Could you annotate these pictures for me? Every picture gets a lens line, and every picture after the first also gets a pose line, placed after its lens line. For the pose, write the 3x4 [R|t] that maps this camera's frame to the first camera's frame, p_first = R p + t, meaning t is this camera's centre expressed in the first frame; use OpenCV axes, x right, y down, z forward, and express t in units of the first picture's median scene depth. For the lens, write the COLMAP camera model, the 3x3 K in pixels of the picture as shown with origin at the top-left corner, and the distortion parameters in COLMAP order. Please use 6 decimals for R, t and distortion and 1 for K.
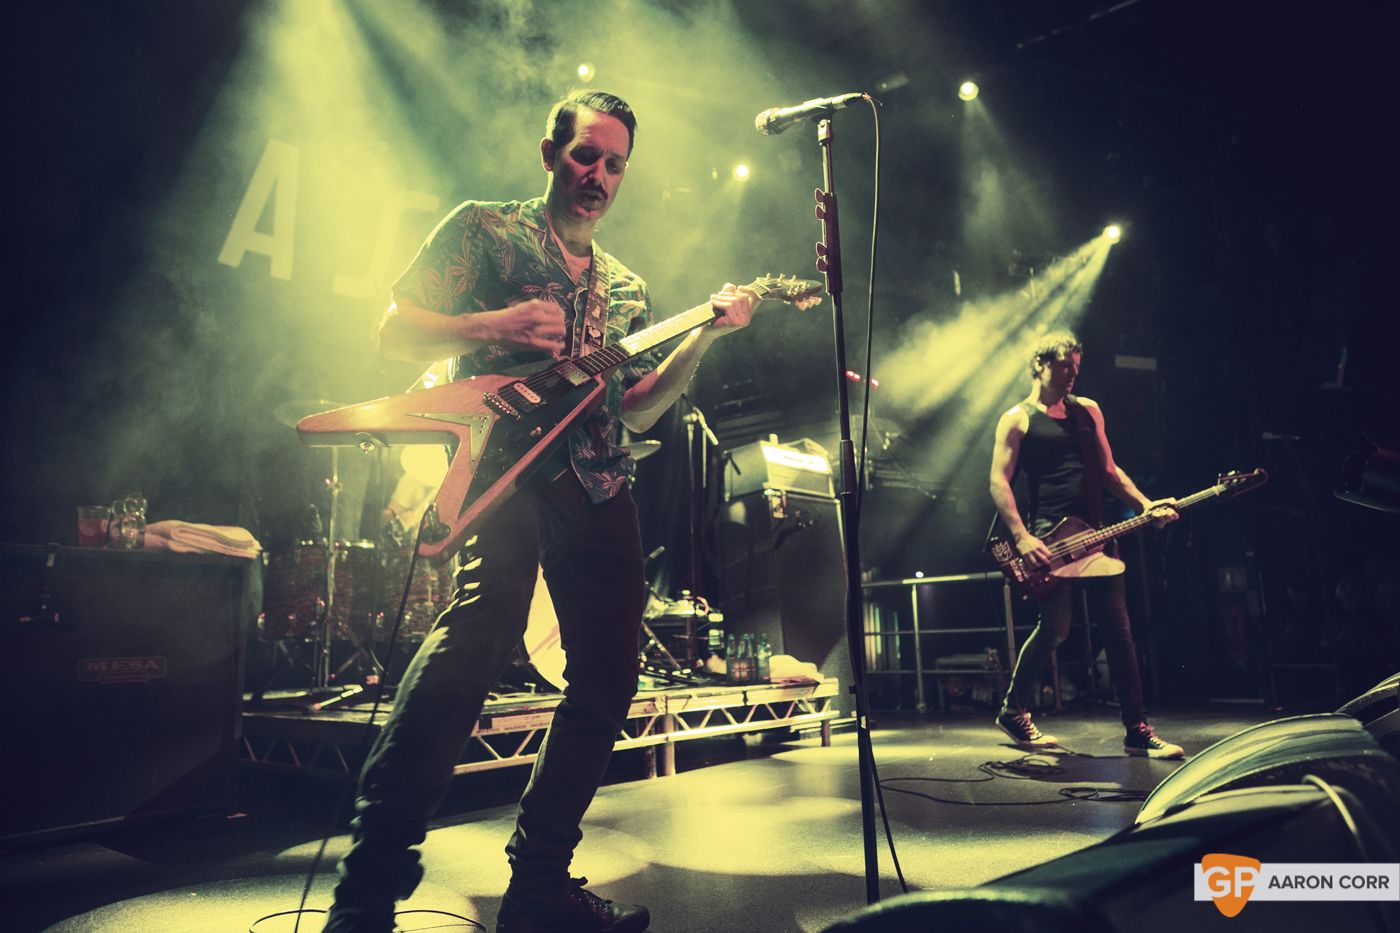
lens RADIAL K [[943.1, 0, 700.7], [0, 943.1, 457.9], [0, 0, 1]] dist [-0.021680, 0.012088]
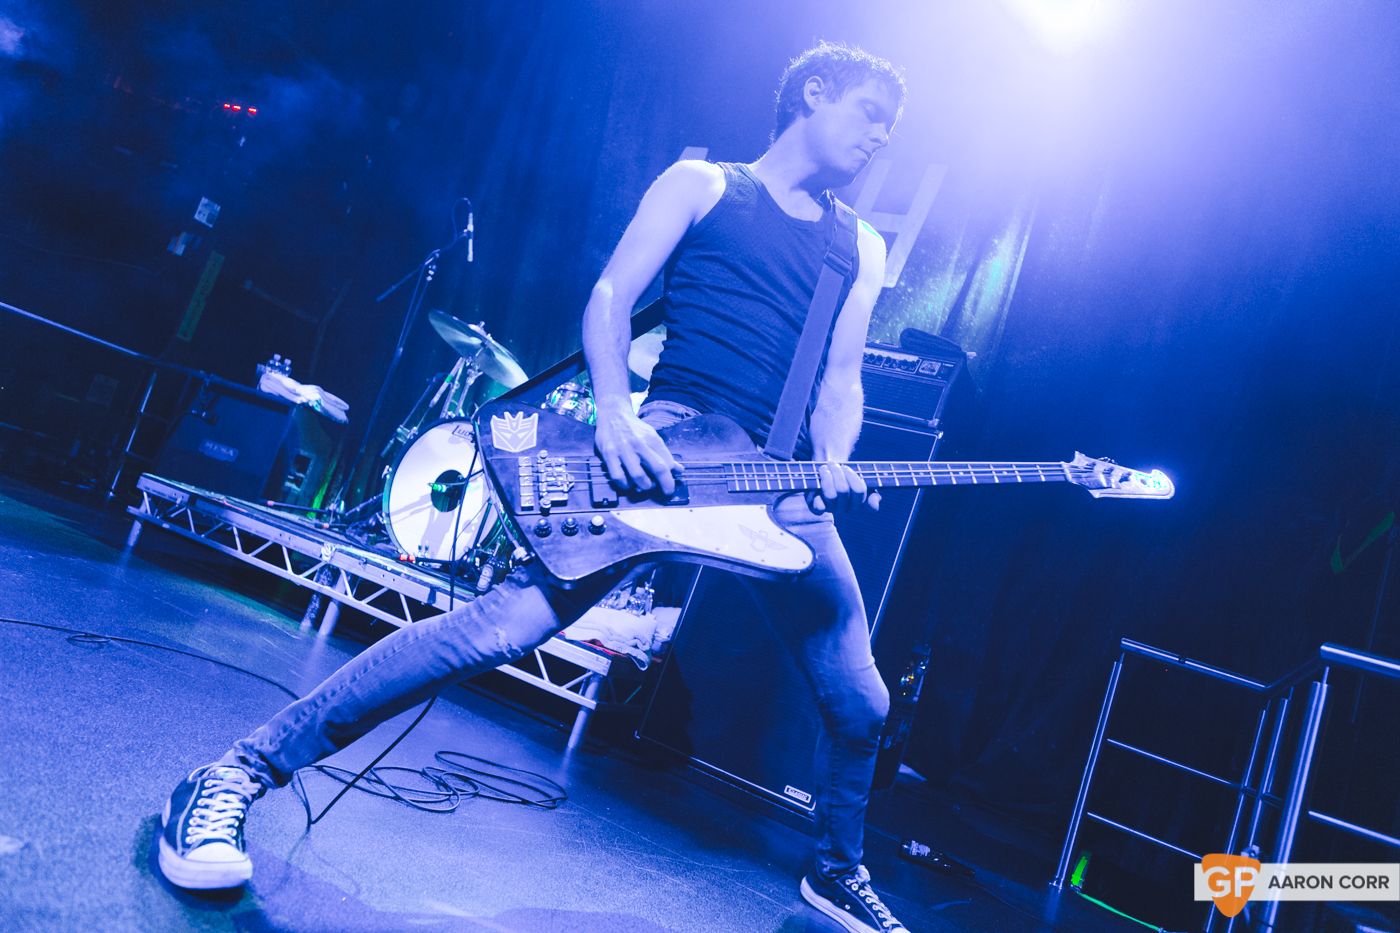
lens RADIAL K [[943.1, 0, 690.1], [0, 943.1, 454.4], [0, 0, 1]] dist [-0.021680, 0.012088]
pose [[0.226124, -0.039678, -0.973290, 0.939825], [-0.137606, 0.987849, -0.072242, 0.180900], [0.964330, 0.150267, 0.217917, 1.110395]]
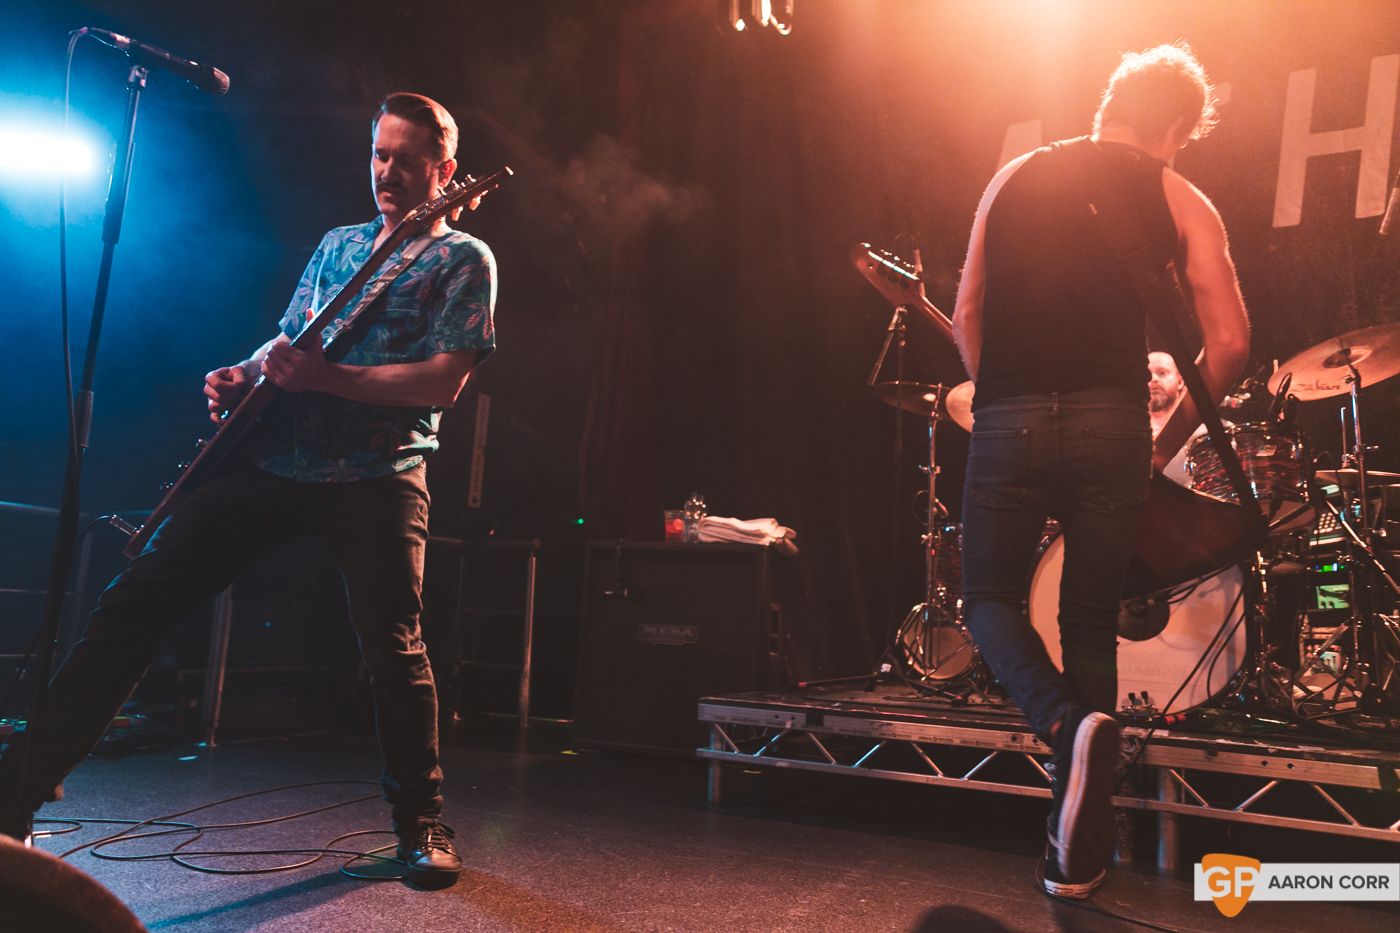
lens RADIAL K [[943.1, 0, 705.7], [0, 943.1, 467.7], [0, 0, 1]] dist [-0.021680, 0.012088]
pose [[0.222157, -0.121767, -0.967377, 0.522198], [0.124960, 0.987544, -0.095609, 0.098915], [0.966970, -0.099643, 0.234606, 0.586024]]
